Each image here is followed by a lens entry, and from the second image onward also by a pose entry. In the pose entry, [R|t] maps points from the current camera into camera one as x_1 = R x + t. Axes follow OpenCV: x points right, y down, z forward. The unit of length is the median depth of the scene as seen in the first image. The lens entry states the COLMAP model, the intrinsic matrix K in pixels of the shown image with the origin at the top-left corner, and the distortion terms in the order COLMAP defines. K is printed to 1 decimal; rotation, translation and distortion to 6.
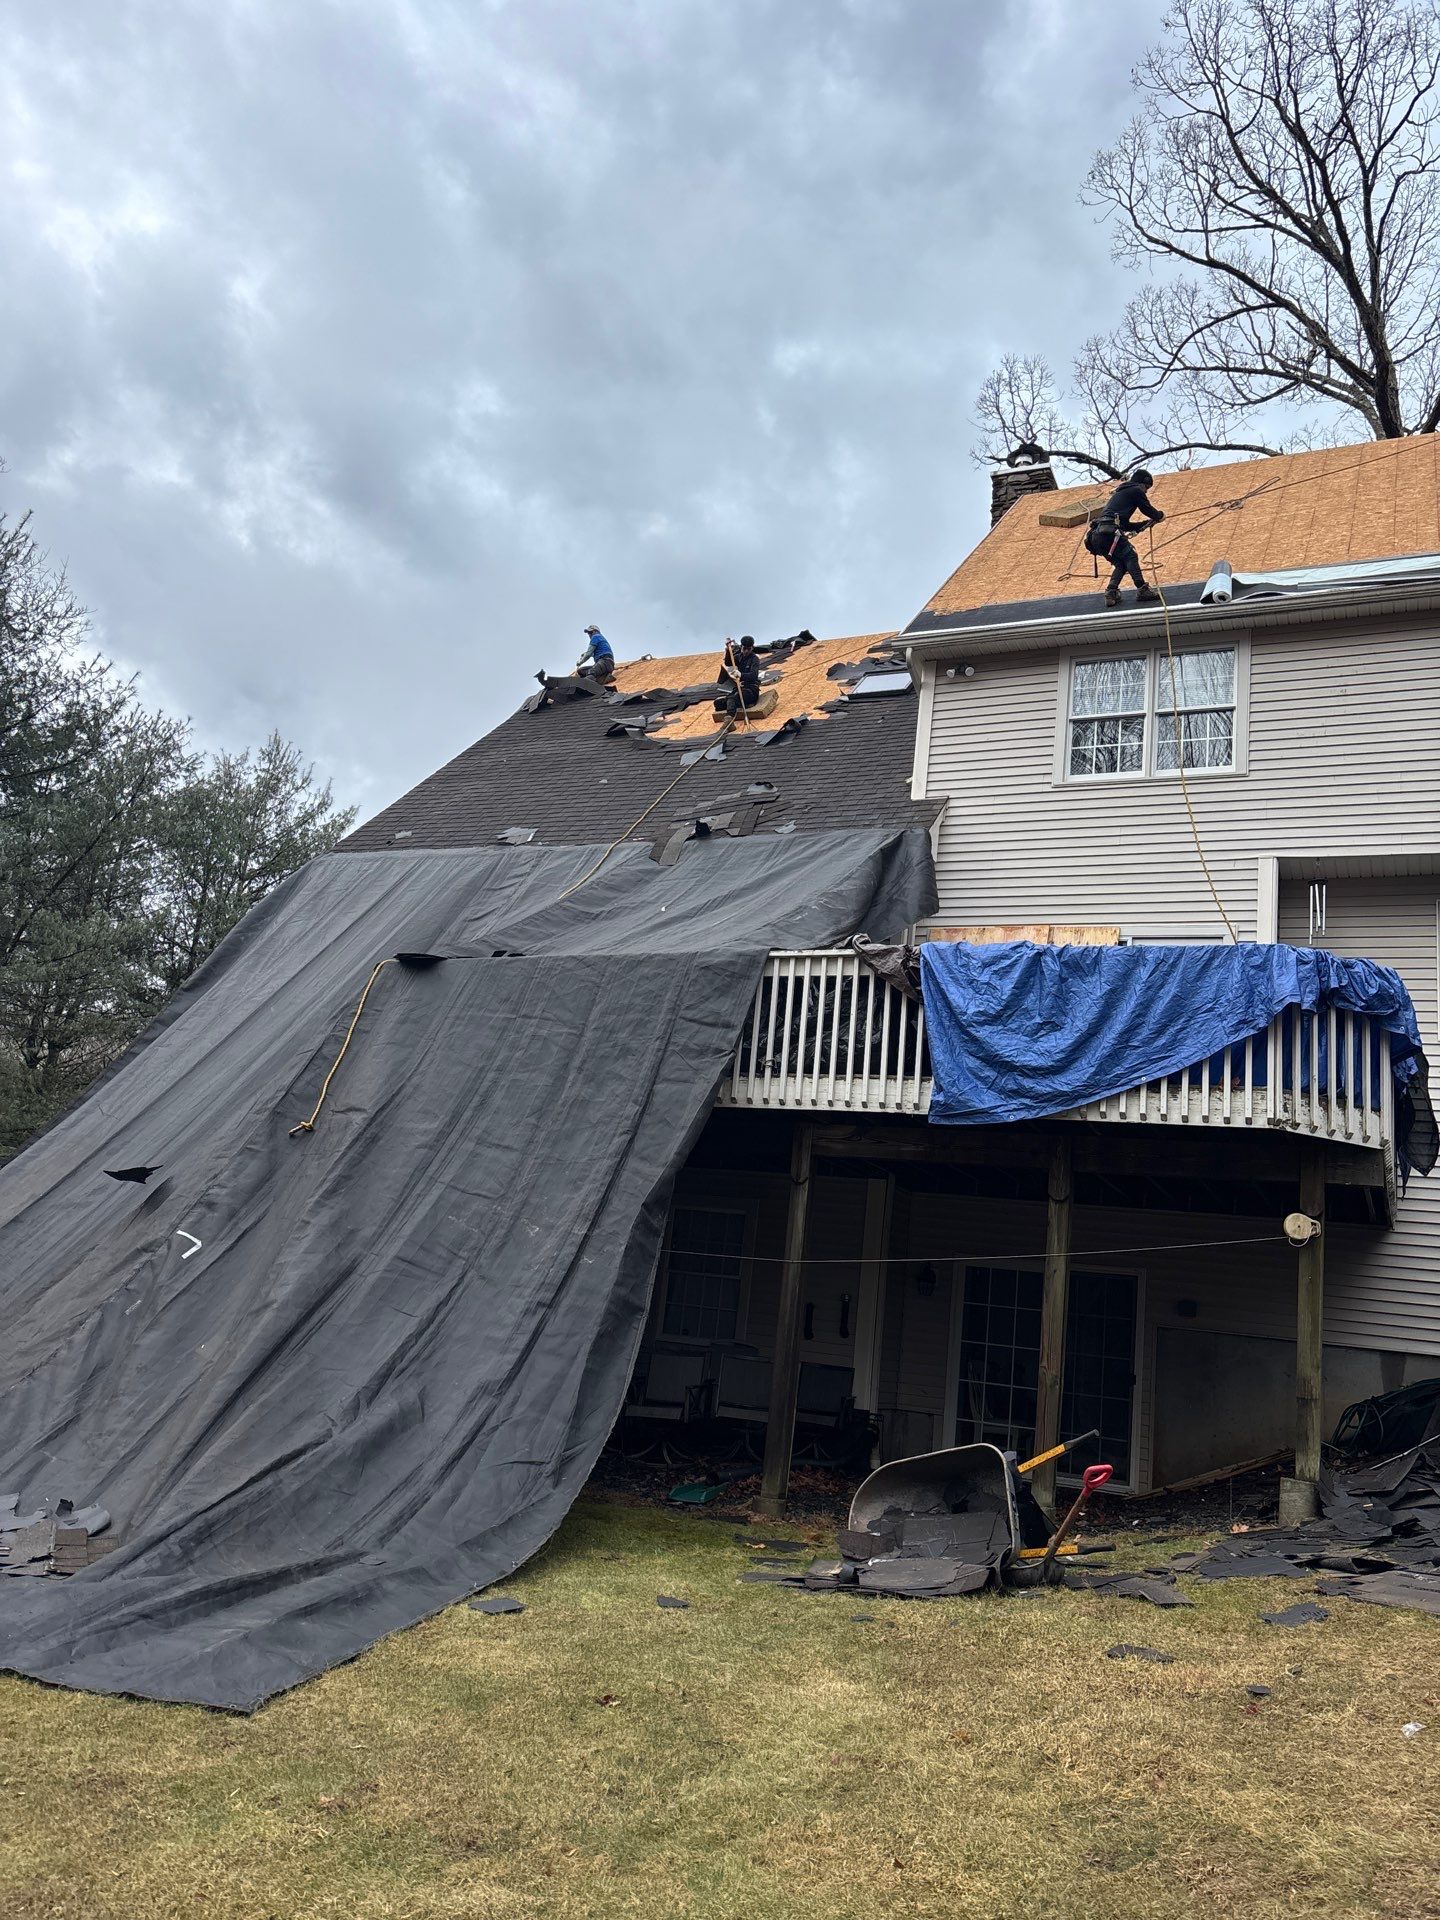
lens RADIAL K [[1445.6, 0, 700.6], [0, 1445.6, 959.1], [0, 0, 1]] dist [0.038171, -0.030822]
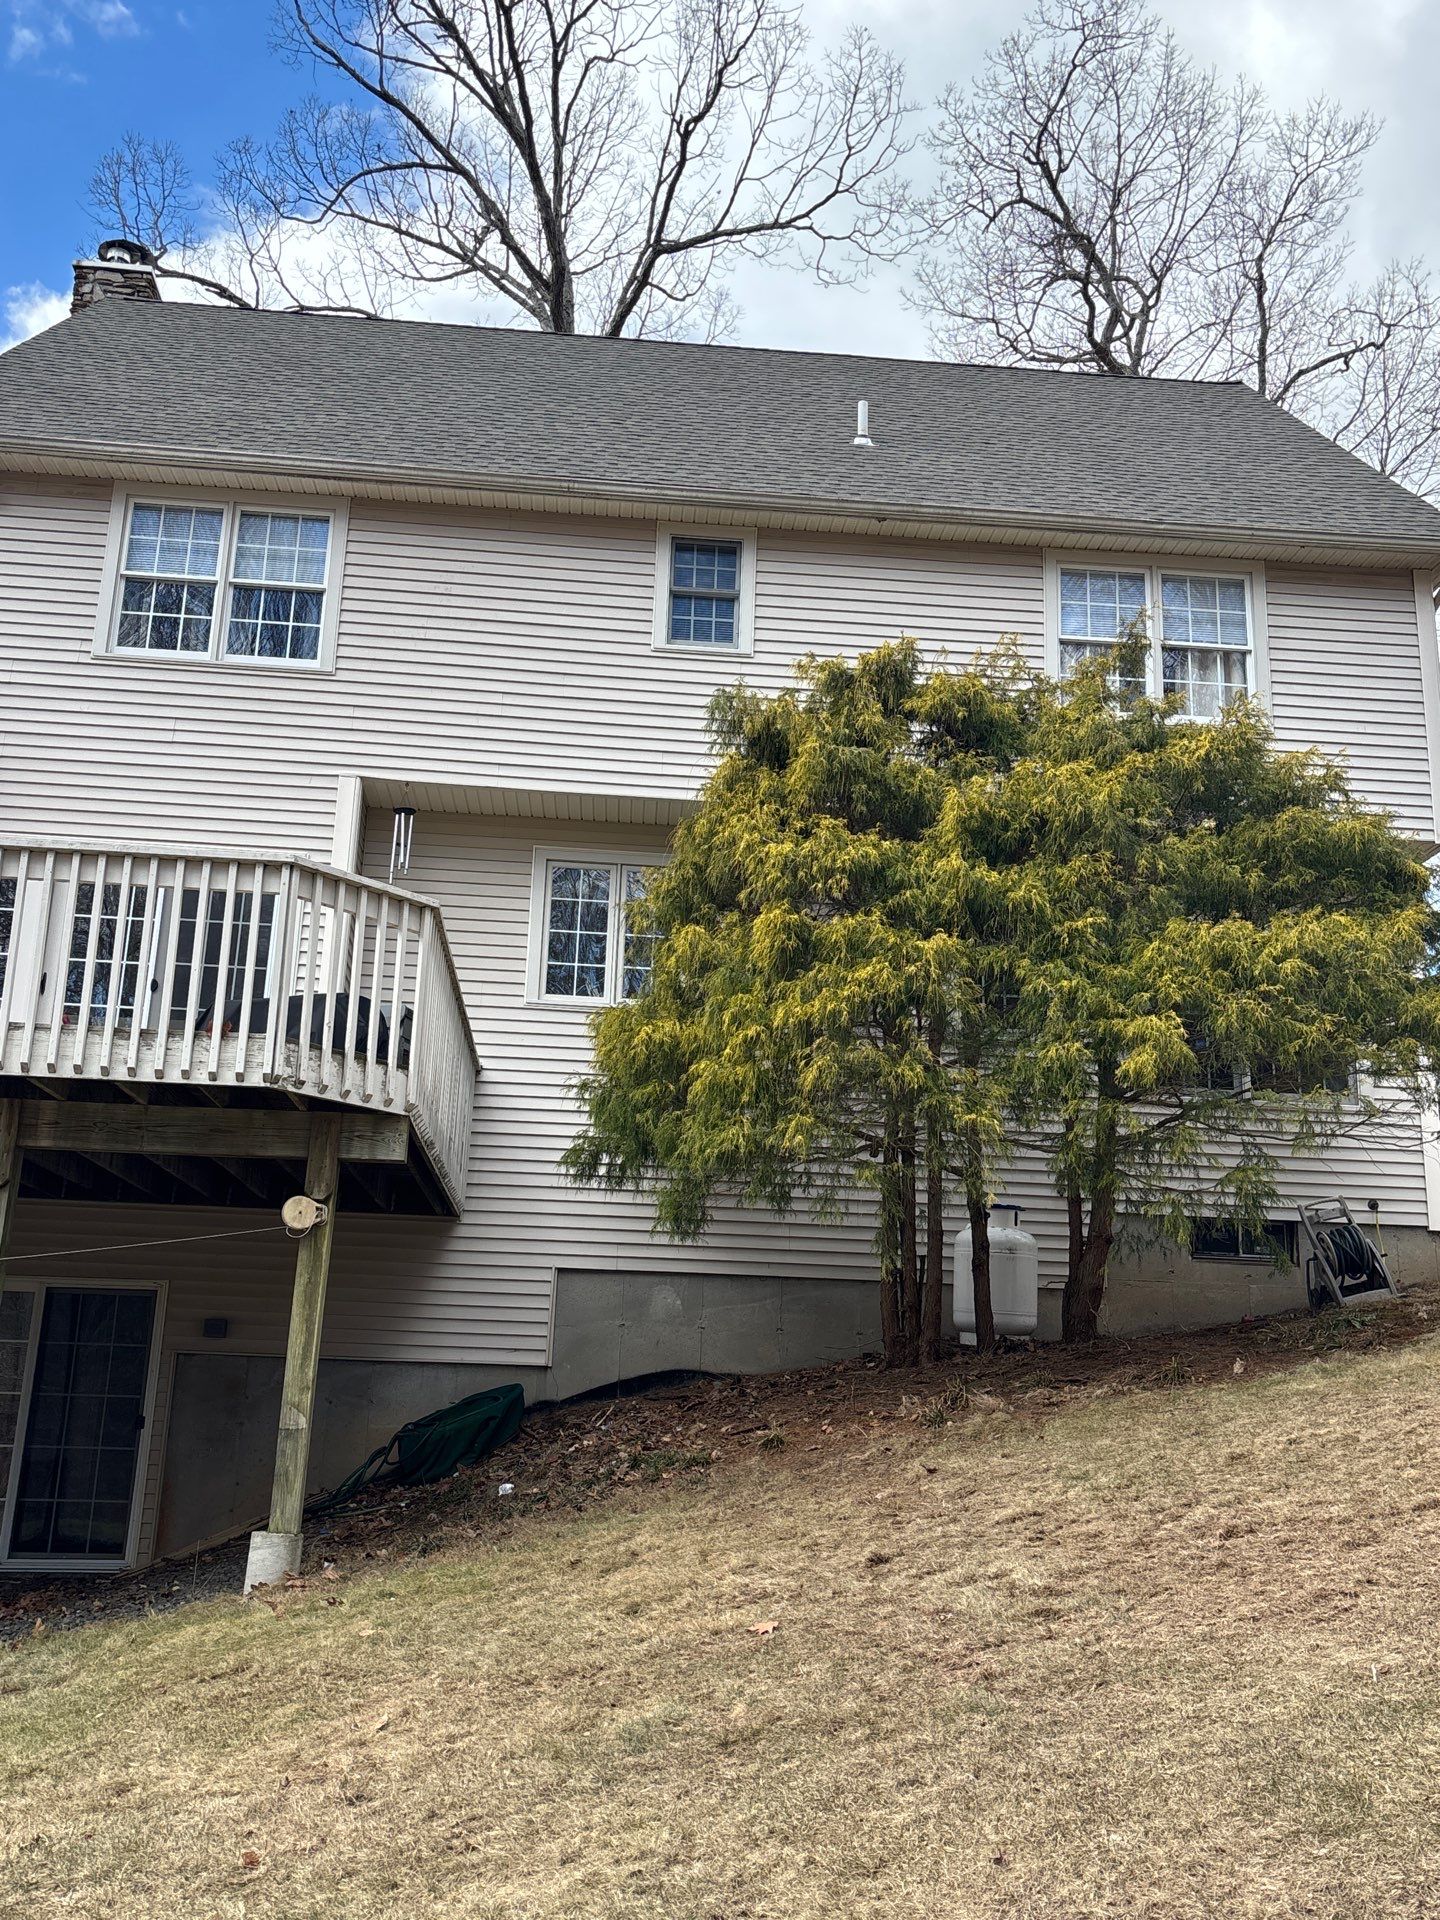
lens RADIAL K [[1705.8, 0, 714.7], [0, 1705.8, 971.8], [0, 0, 1]] dist [0.032847, 0.032970]
pose [[0.864256, 0.048931, 0.500667, 0.081655], [-0.060229, 0.998164, 0.006416, 0.020468], [-0.499434, -0.035700, 0.865616, 0.048719]]
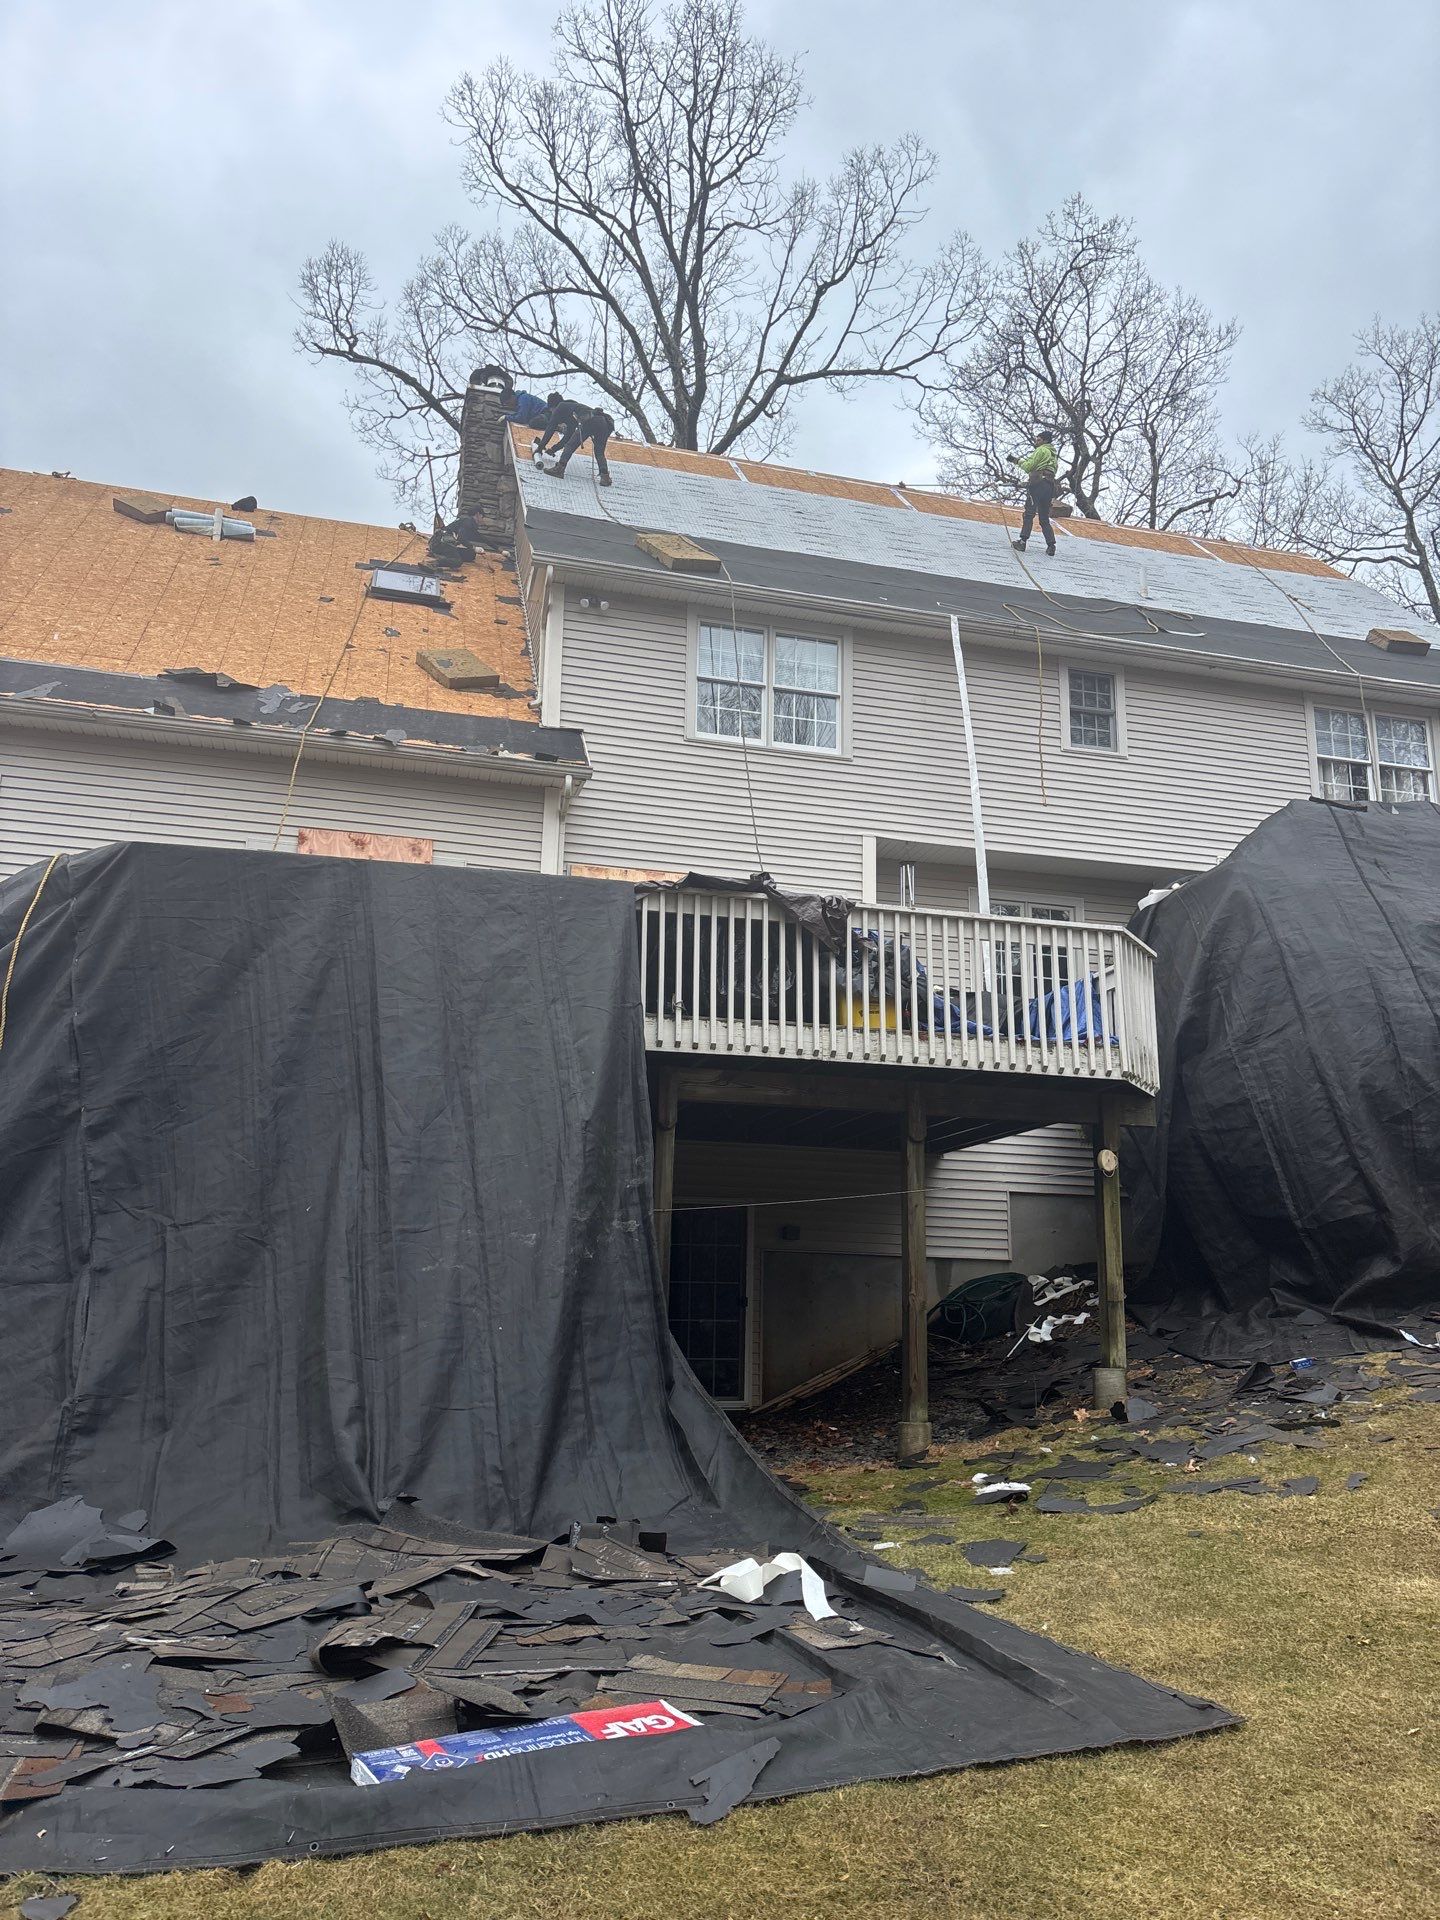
lens RADIAL K [[1445.6, 0, 728.1], [0, 1445.6, 962.0], [0, 0, 1]] dist [0.038171, -0.030822]
pose [[0.764401, 0.060692, 0.641878, -0.382803], [-0.094609, 0.995342, 0.018555, 0.016788], [-0.637761, -0.074911, 0.766583, 0.180549]]
